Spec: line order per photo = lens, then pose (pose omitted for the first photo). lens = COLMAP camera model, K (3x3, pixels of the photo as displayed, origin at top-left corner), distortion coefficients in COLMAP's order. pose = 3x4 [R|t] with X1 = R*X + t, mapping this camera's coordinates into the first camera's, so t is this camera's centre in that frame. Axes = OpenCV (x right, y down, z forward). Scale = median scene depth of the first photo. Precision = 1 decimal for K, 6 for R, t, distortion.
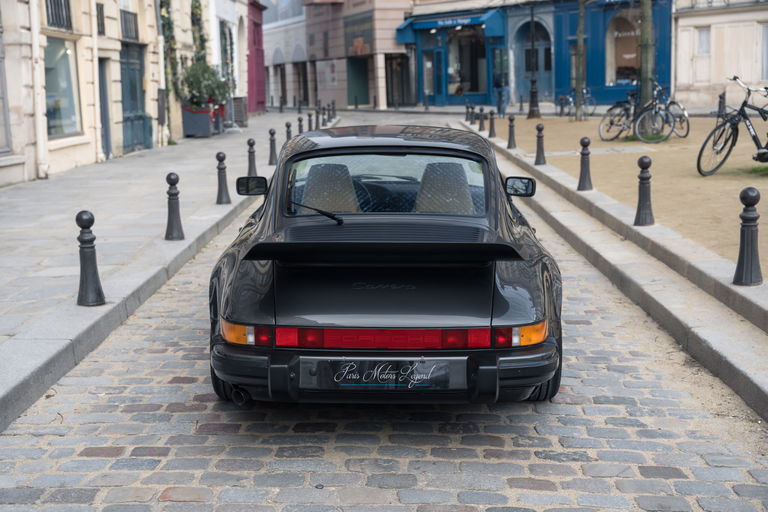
lens RADIAL K [[1024.1, 0, 366.6], [0, 1024.1, 272.8], [0, 0, 1]] dist [0.013767, 0.000000]
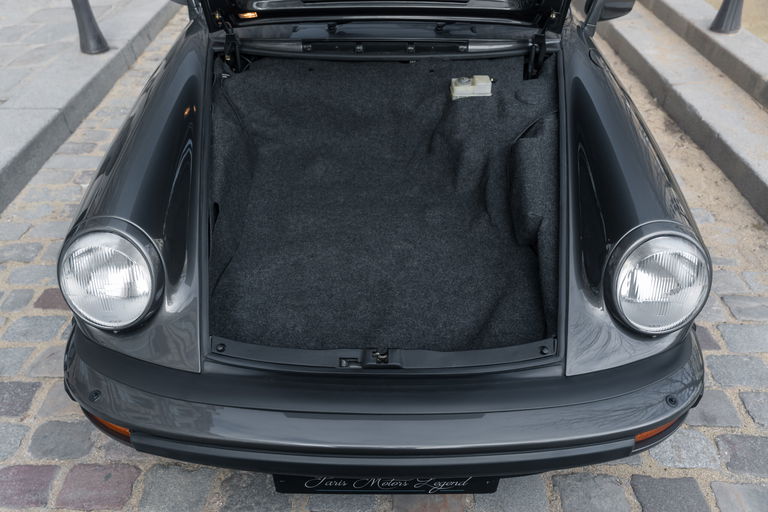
lens RADIAL K [[605.5, 0, 377.7], [0, 605.5, 255.1], [0, 0, 1]] dist [-0.002450, 0.001792]
pose [[0.999764, -0.012186, 0.017960, 0.006791], [0.002635, 0.889532, 0.456865, -0.065849], [-0.021543, -0.456710, 0.889355, 0.349772]]
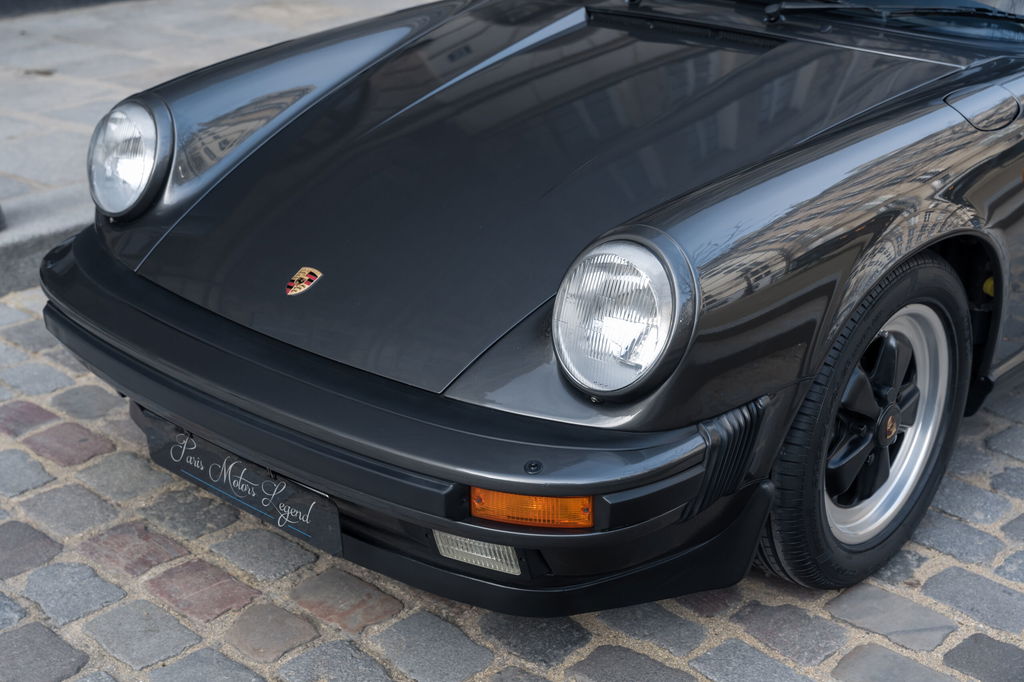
lens RADIAL K [[1478.0, 0, 496.0], [0, 1478.0, 344.3], [0, 0, 1]] dist [0.038264, 0.000000]
pose [[0.752675, 0.254627, -0.607163, 0.282506], [-0.117942, 0.959416, 0.256144, -0.037517], [0.647743, -0.121183, 0.752159, 0.263163]]
